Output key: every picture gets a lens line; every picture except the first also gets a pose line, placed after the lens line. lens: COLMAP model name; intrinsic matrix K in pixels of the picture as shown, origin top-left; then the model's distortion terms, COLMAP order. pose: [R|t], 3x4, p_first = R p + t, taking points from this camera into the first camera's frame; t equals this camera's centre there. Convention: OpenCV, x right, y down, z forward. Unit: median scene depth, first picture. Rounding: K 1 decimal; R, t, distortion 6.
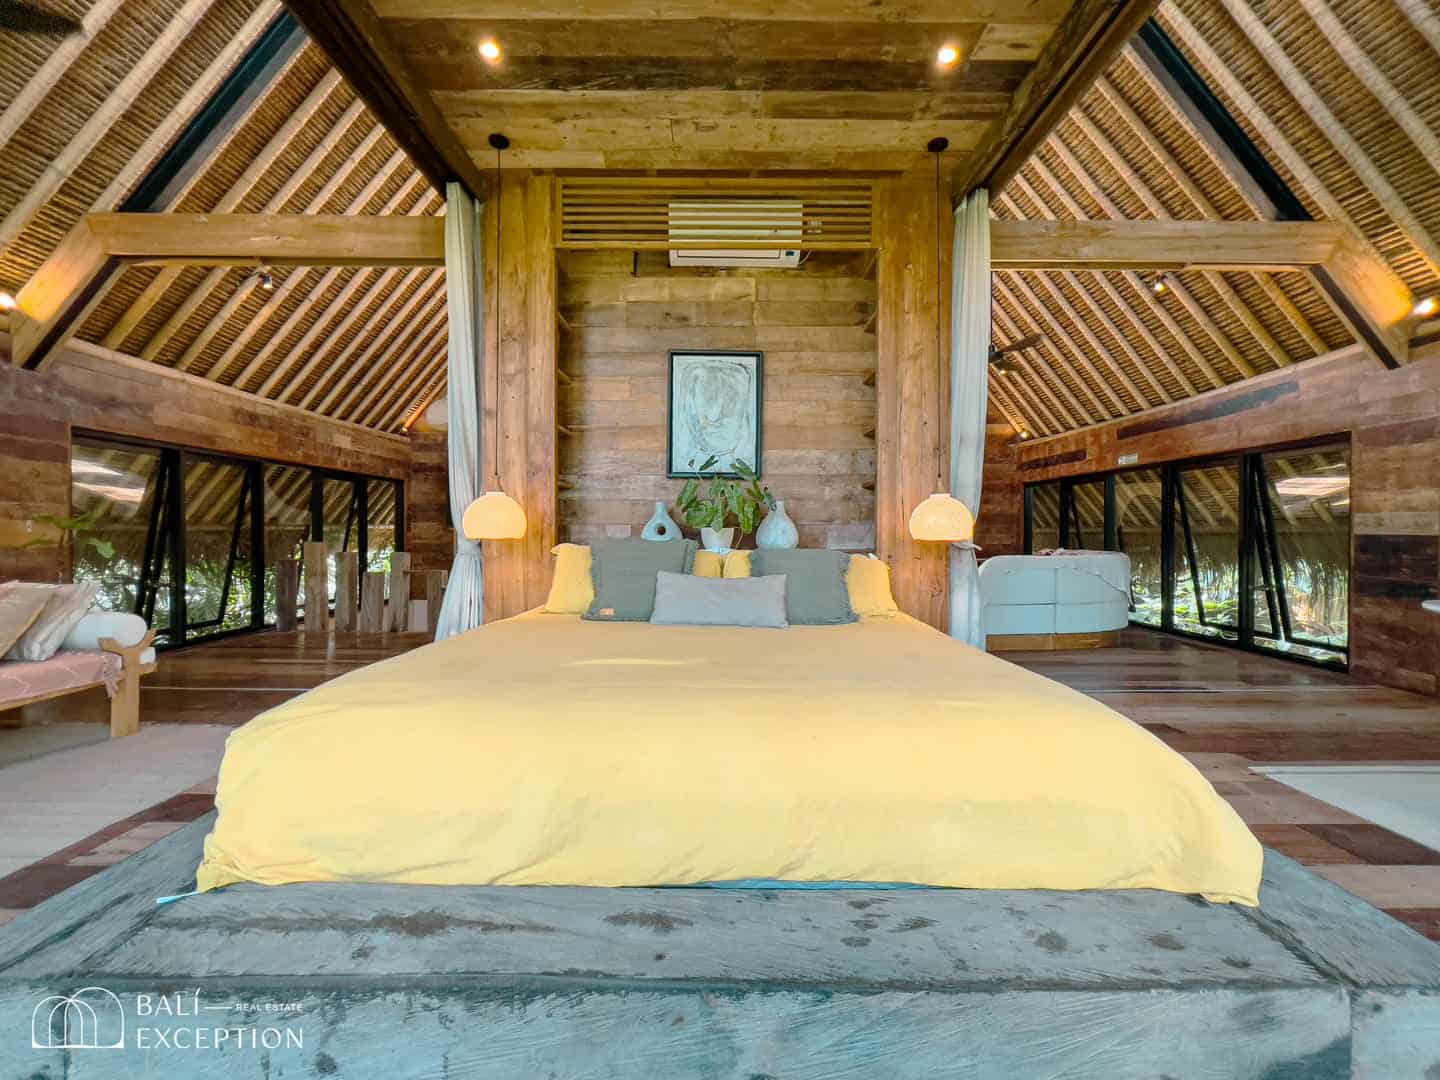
lens RADIAL K [[593.4, 0, 720.0], [0, 593.4, 540.0], [0, 0, 1]] dist [-0.002812, 0.000048]
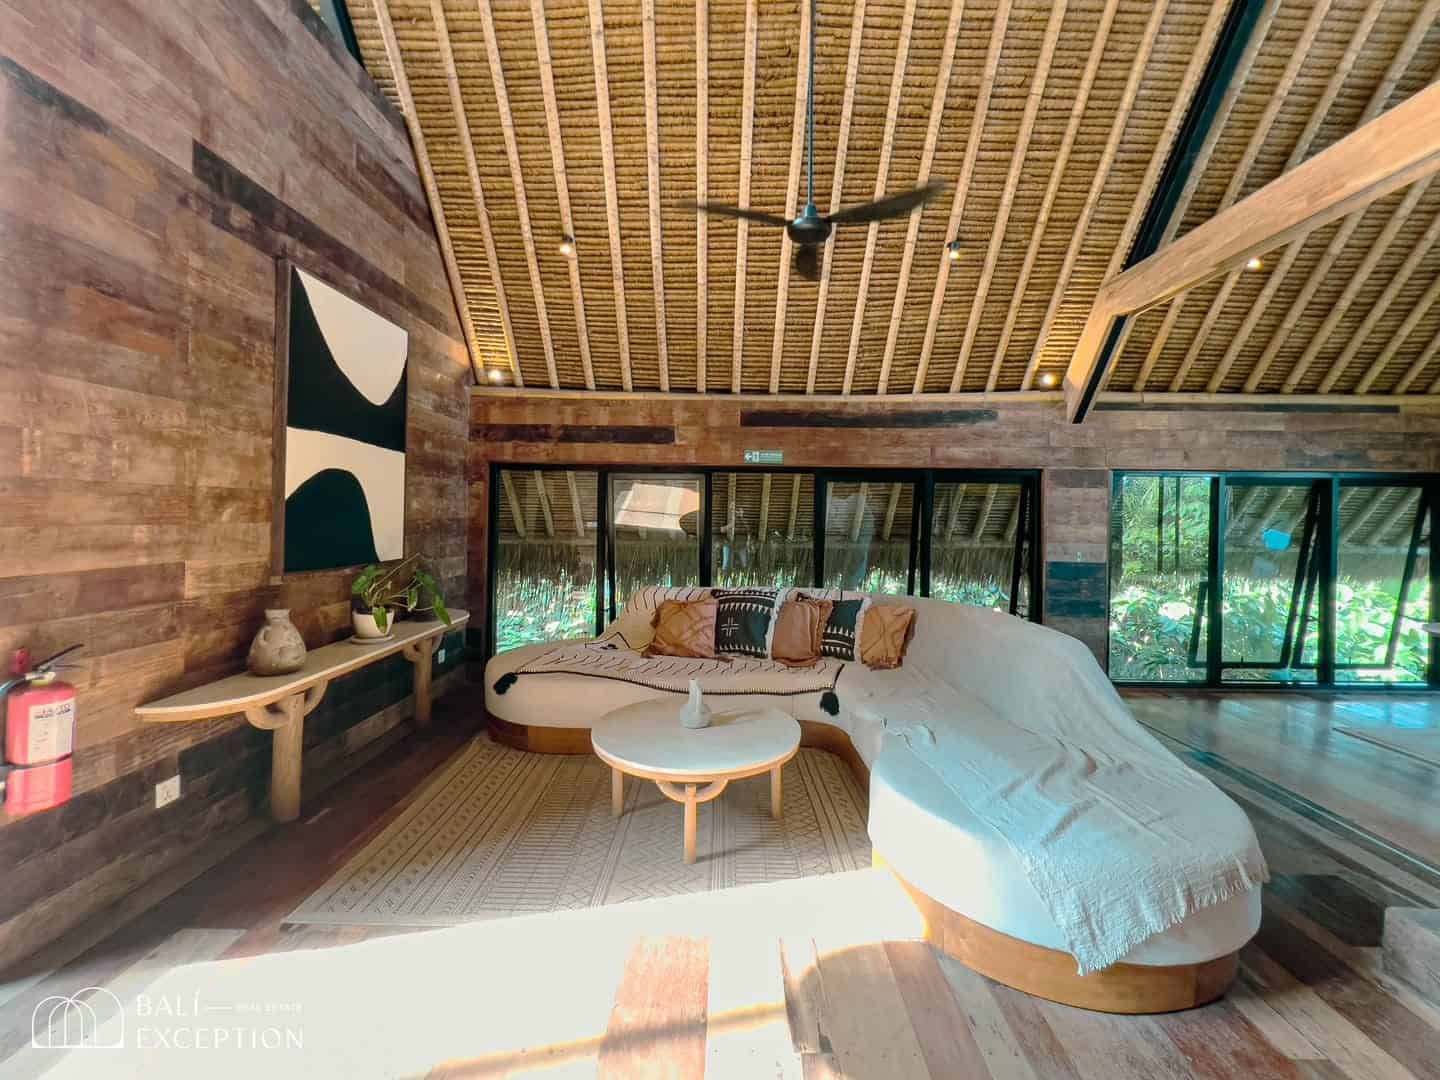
lens RADIAL K [[580.0, 0, 720.4], [0, 580.0, 508.7], [0, 0, 1]] dist [-0.001536, -0.000088]
pose [[0.017046, 0.002874, 0.999851, -0.049512], [-0.001489, 0.999995, -0.002849, -0.119216], [-0.999854, -0.001440, 0.017051, 1.807821]]
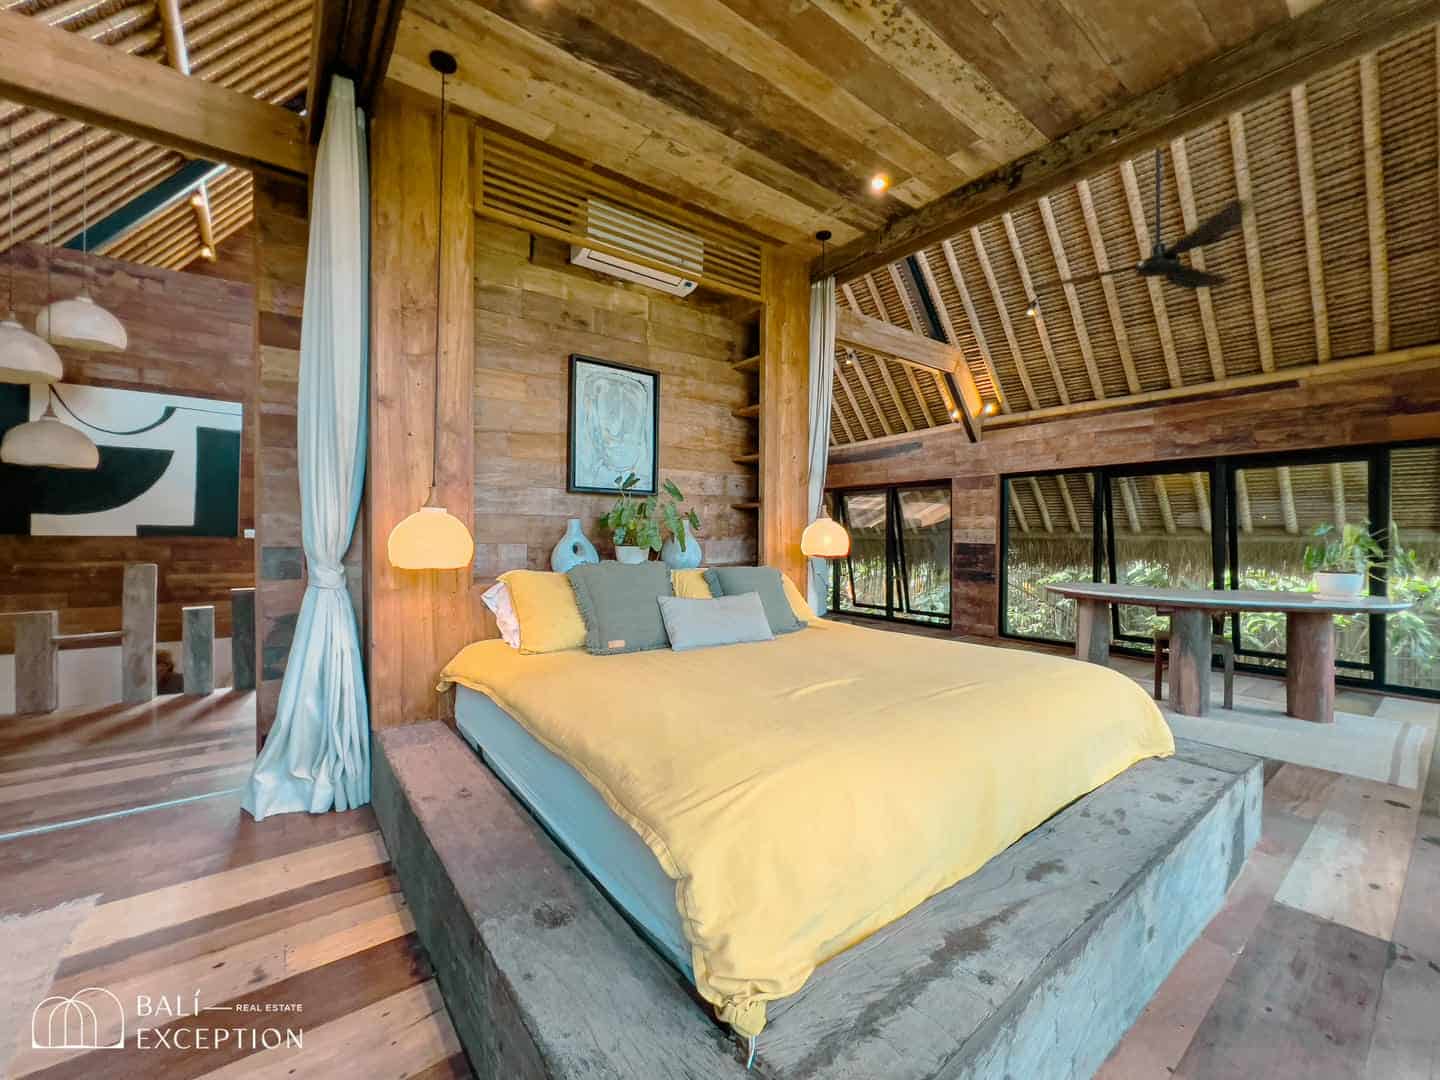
lens RADIAL K [[598.7, 0, 720.0], [0, 598.7, 540.0], [0, 0, 1]] dist [-0.002527, -0.000053]
pose [[0.787611, -0.010113, 0.616090, -0.480938], [0.009831, 0.999944, 0.003847, -0.032606], [-0.616095, 0.003027, 0.787666, 0.127149]]
